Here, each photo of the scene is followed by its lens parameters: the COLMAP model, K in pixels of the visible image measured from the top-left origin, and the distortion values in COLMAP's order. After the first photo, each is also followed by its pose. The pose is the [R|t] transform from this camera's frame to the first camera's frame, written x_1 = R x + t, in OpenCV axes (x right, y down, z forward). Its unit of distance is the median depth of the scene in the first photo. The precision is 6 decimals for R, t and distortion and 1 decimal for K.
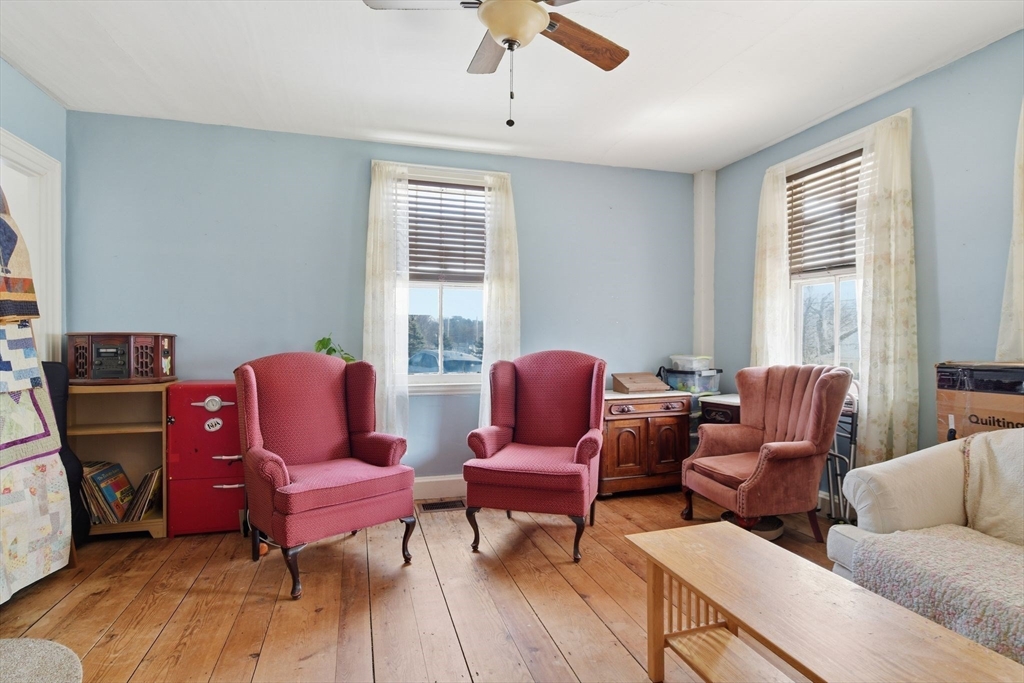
lens RADIAL K [[515.0, 0, 505.5], [0, 515.0, 344.1], [0, 0, 1]] dist [-0.010845, 0.005517]
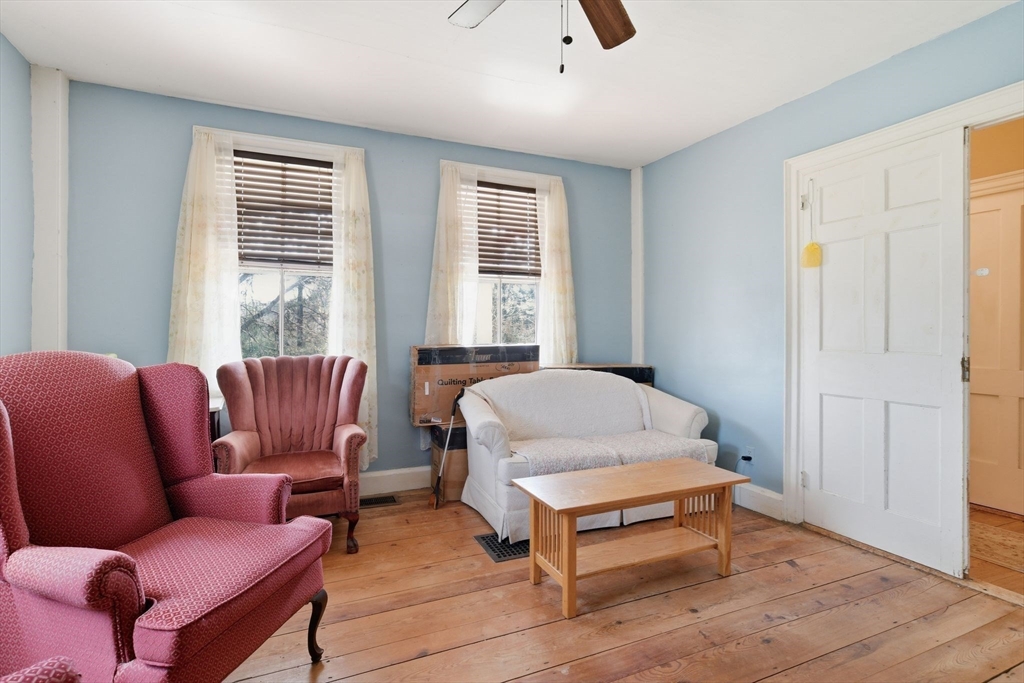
lens RADIAL K [[515.0, 0, 512.9], [0, 515.0, 338.4], [0, 0, 1]] dist [-0.010845, 0.005517]
pose [[-0.150374, -0.008926, 0.988589, -0.490543], [0.010071, 0.999894, 0.010560, 0.000187], [-0.988578, 0.011544, -0.150268, 0.776833]]
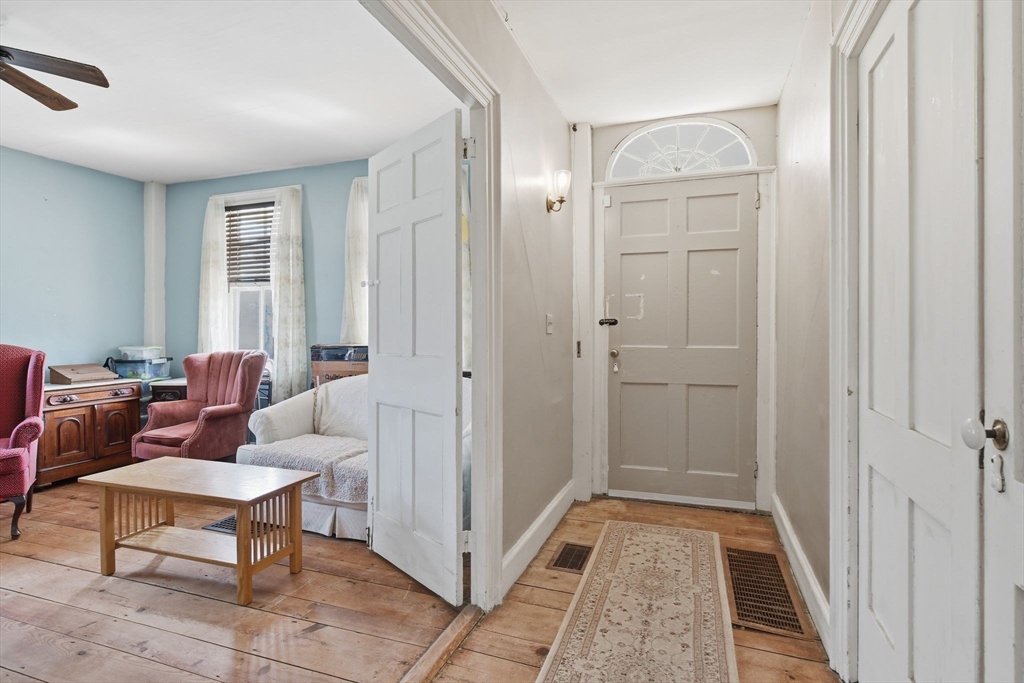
lens RADIAL K [[515.0, 0, 513.9], [0, 515.0, 333.3], [0, 0, 1]] dist [-0.010845, 0.005517]
pose [[0.569108, -0.003049, 0.822257, -0.125212], [0.010601, 0.999937, -0.003629, 0.008404], [-0.822194, 0.010781, 0.569105, -0.398573]]
